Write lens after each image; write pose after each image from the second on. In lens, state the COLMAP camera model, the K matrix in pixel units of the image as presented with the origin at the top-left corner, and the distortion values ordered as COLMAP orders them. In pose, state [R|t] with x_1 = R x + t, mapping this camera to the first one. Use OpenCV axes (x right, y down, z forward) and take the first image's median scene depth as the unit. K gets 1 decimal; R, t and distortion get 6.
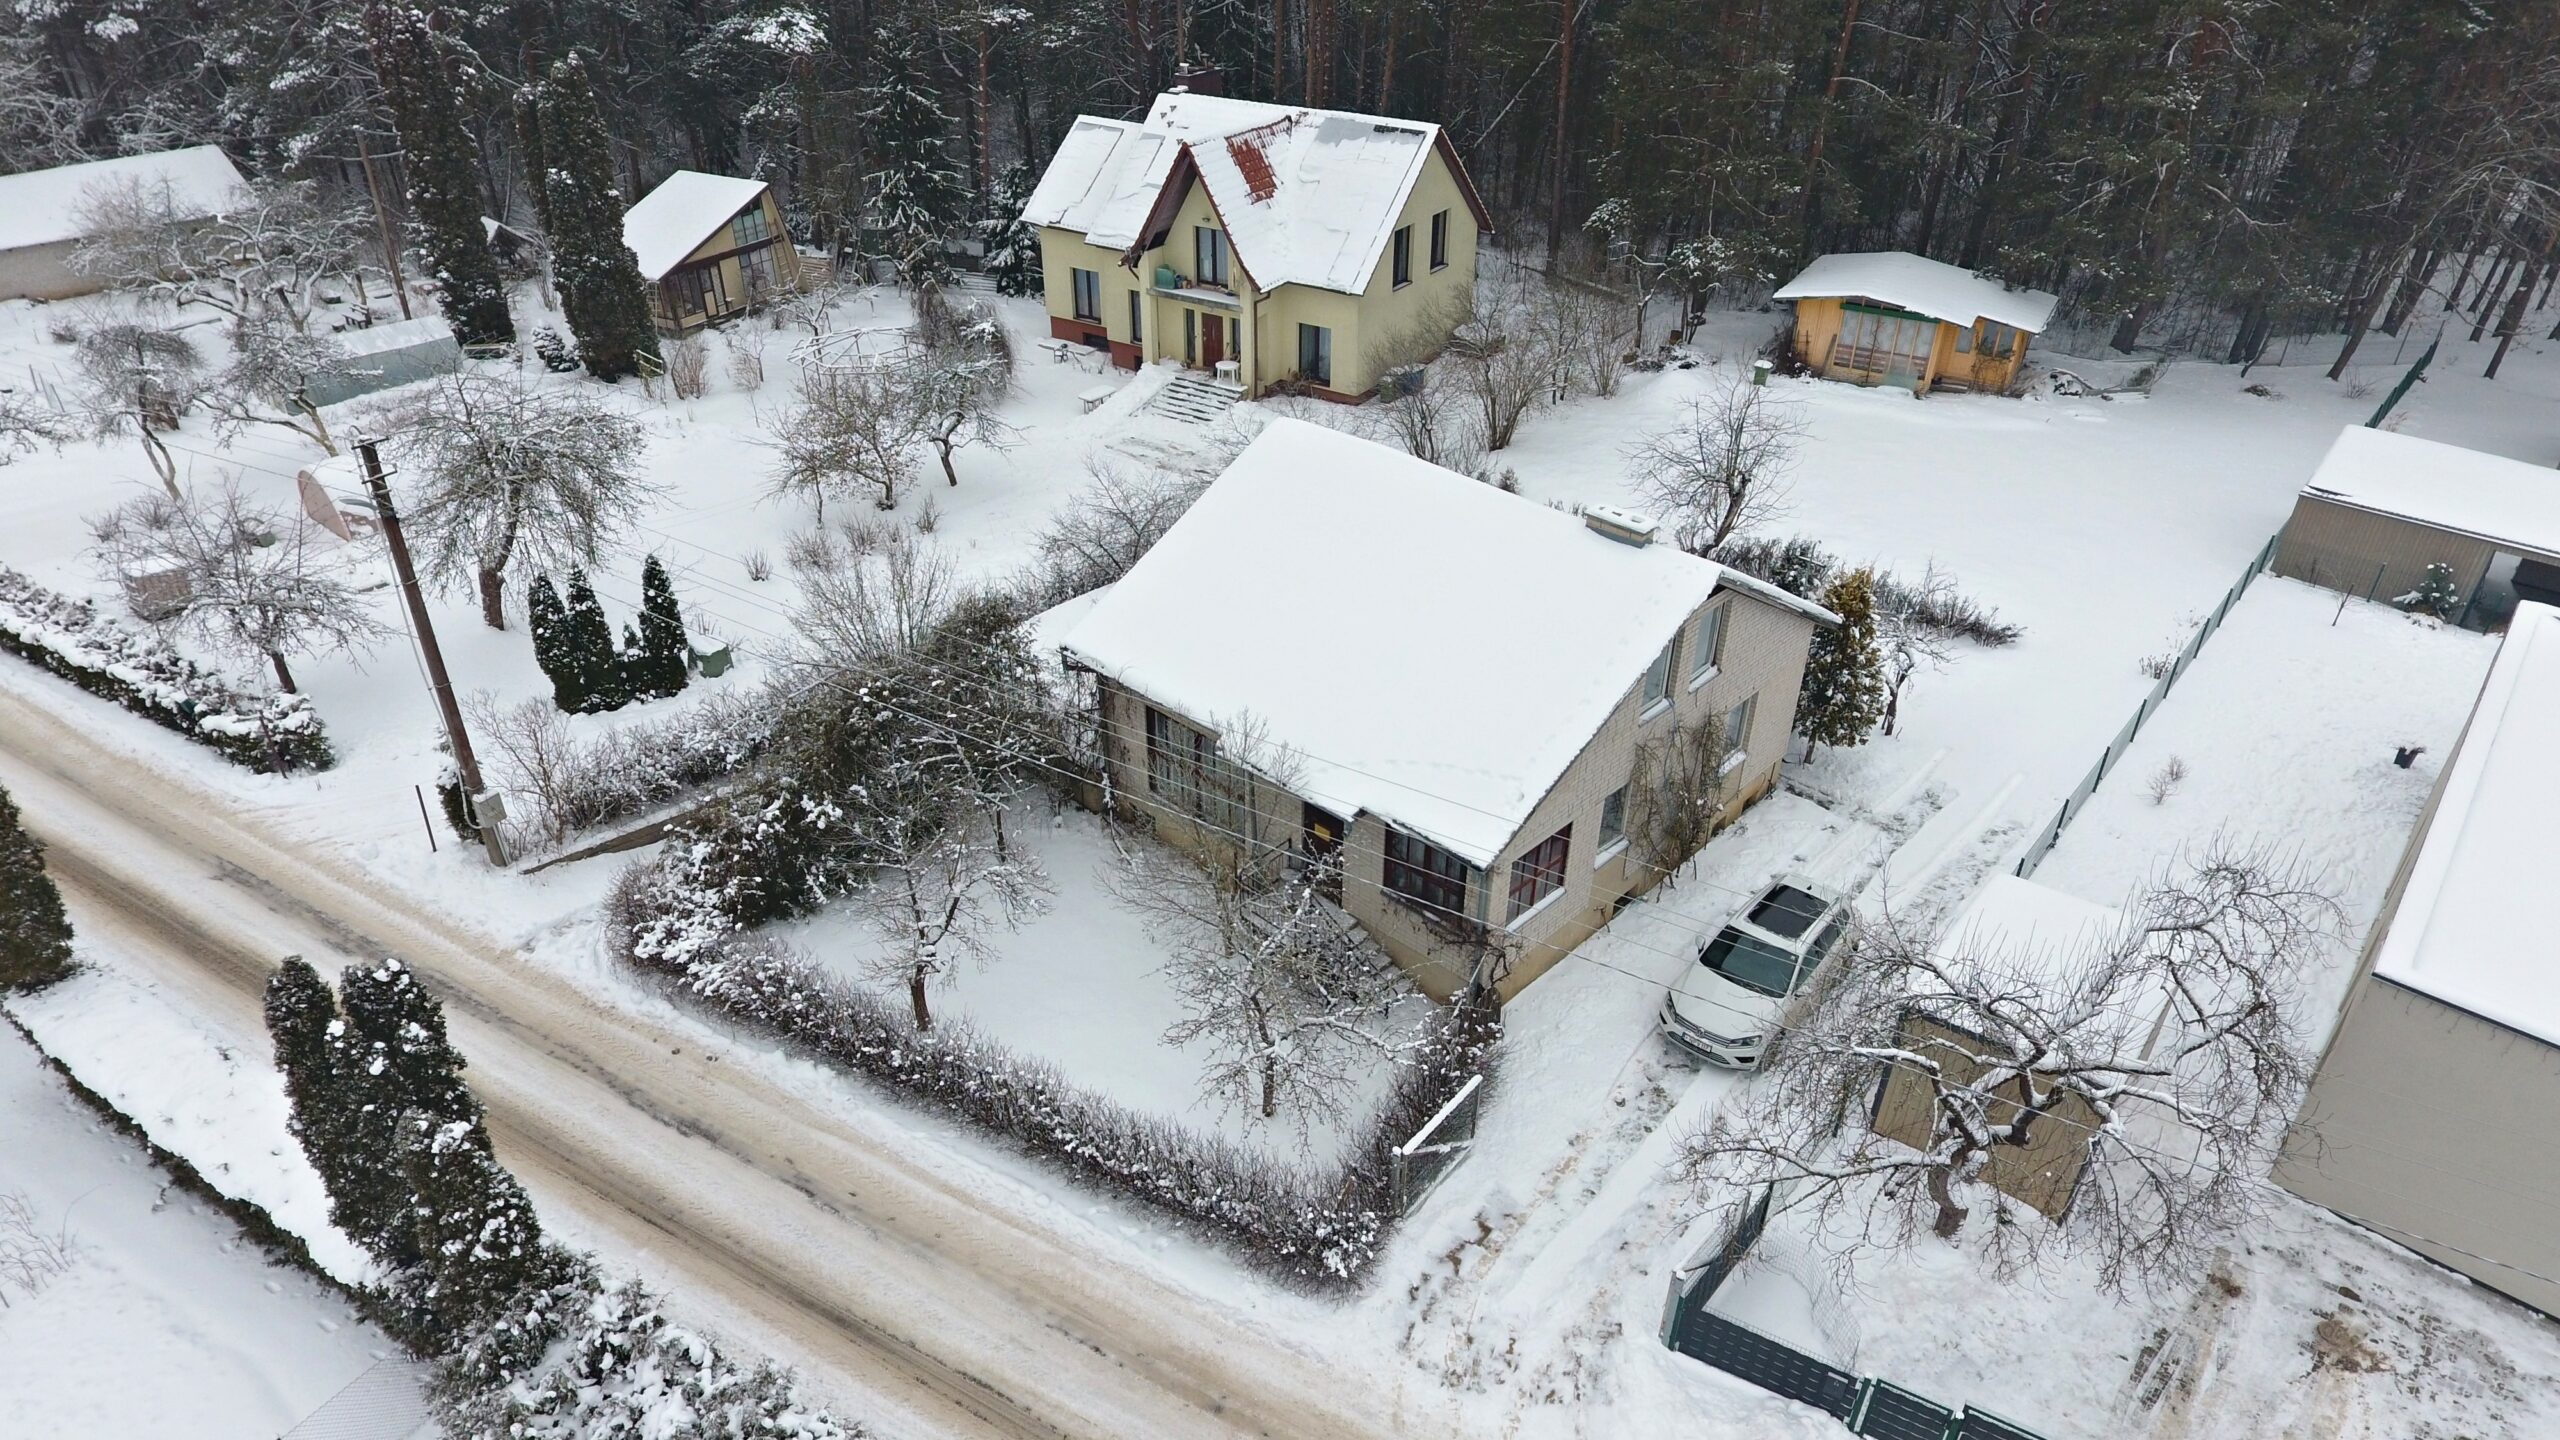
lens RADIAL K [[1491.4, 0, 1280.0], [0, 1491.4, 720.0], [0, 0, 1]] dist [0.003195, 0.001011]
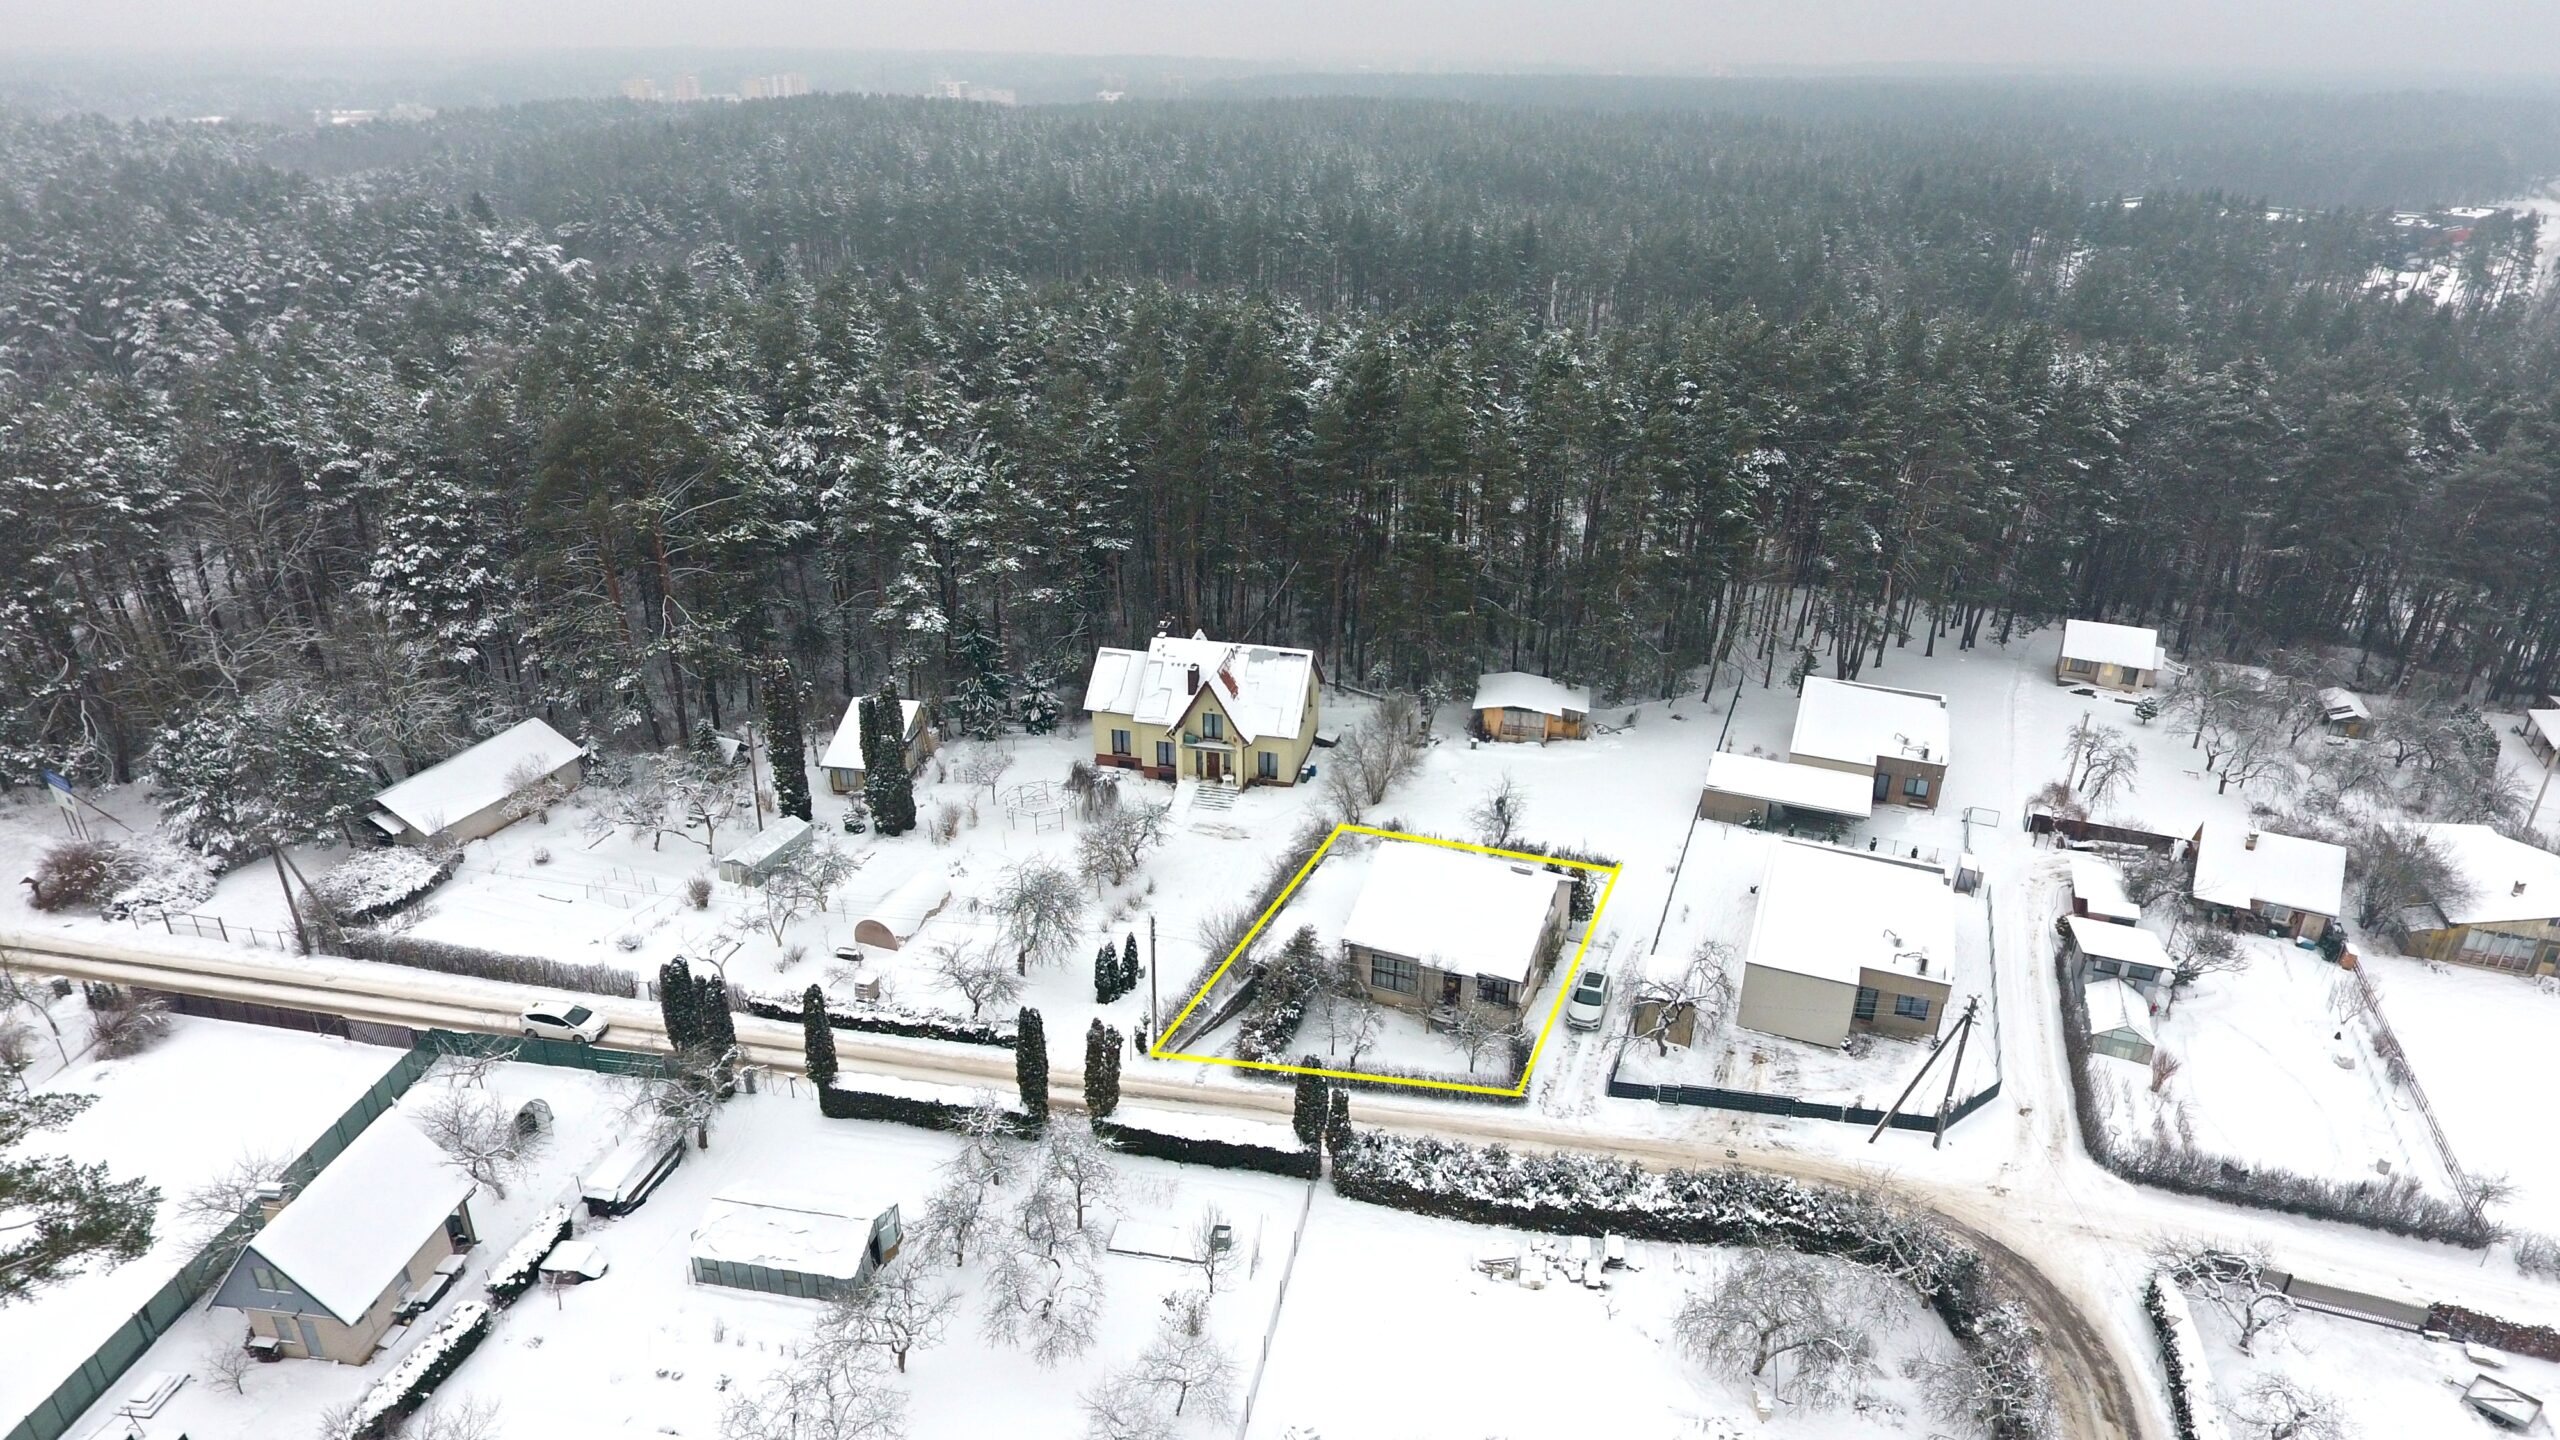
lens RADIAL K [[1491.0, 0, 1290.7], [0, 1491.0, 723.2], [0, 0, 1]] dist [-0.004951, 0.000100]
pose [[0.939458, -0.141878, 0.311911, -0.582322], [0.179545, 0.979112, -0.095415, -0.108503], [-0.291858, 0.145641, 0.945308, -0.934236]]
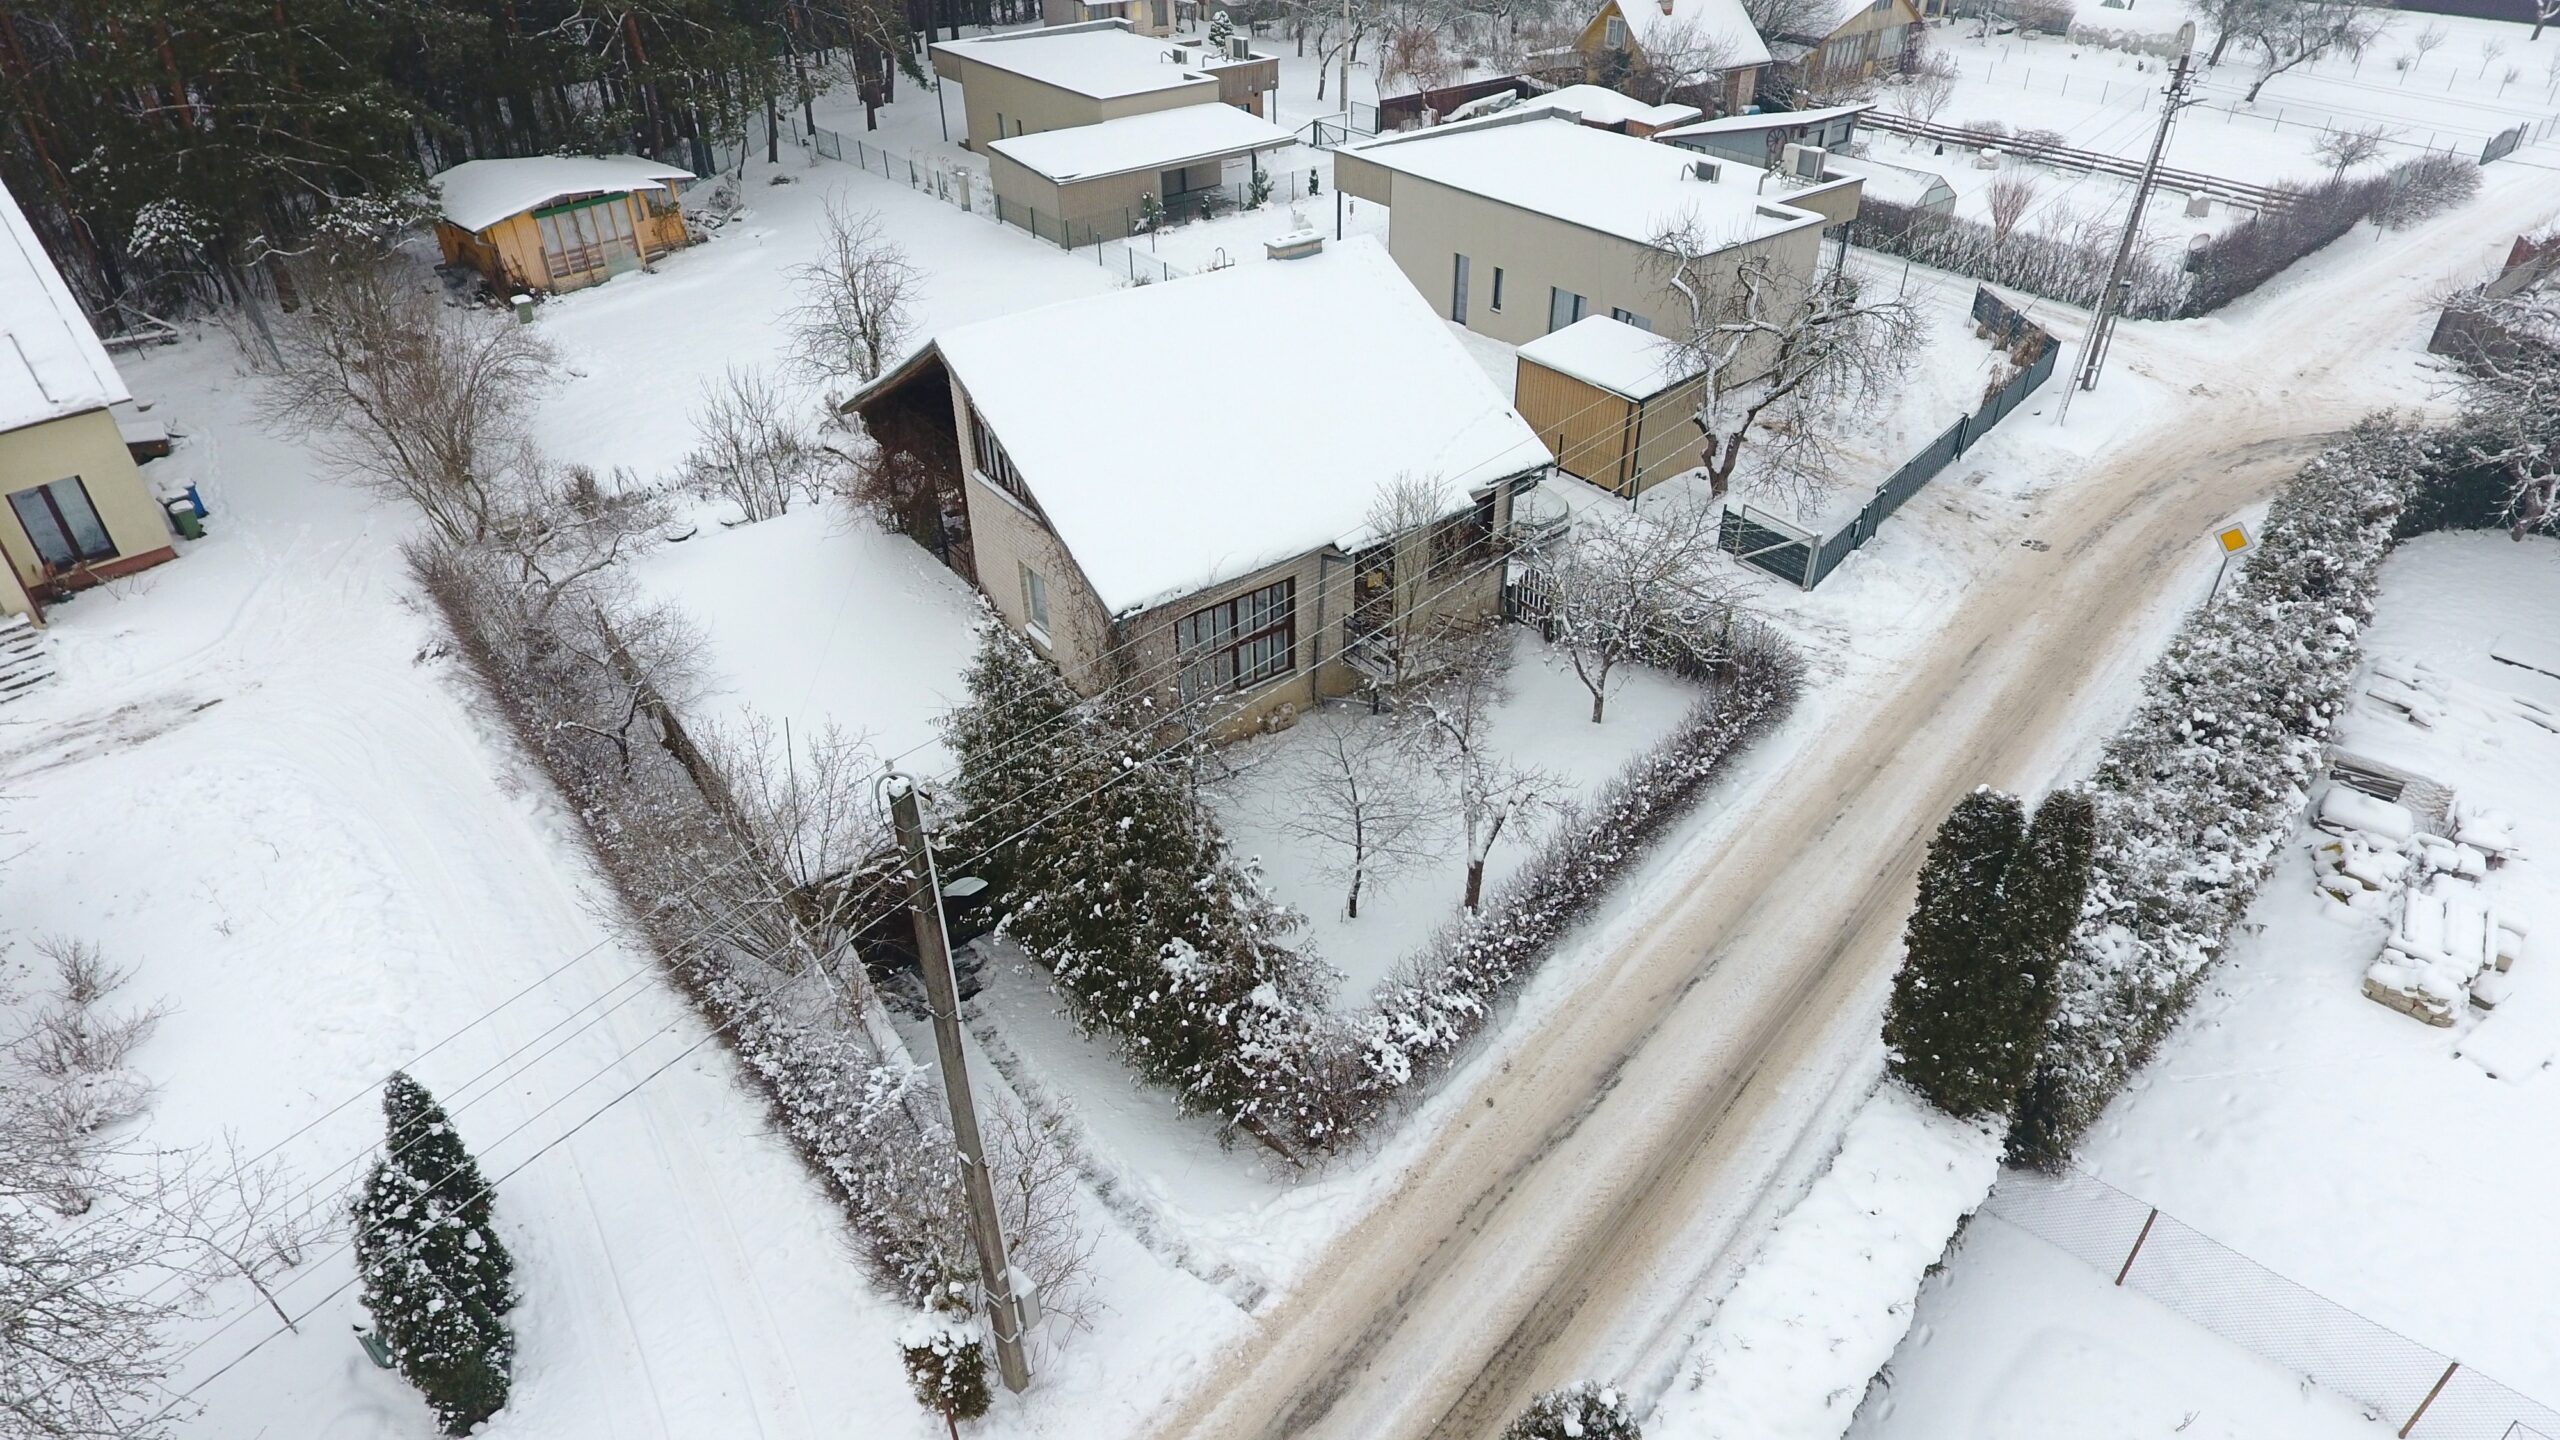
lens RADIAL K [[1491.0, 0, 1290.7], [0, 1491.0, 723.2], [0, 0, 1]] dist [-0.004951, 0.000100]
pose [[0.183963, -0.562494, 0.806076, -0.472972], [0.529896, 0.747454, 0.400653, -0.162252], [-0.827870, 0.353431, 0.435567, 0.310911]]
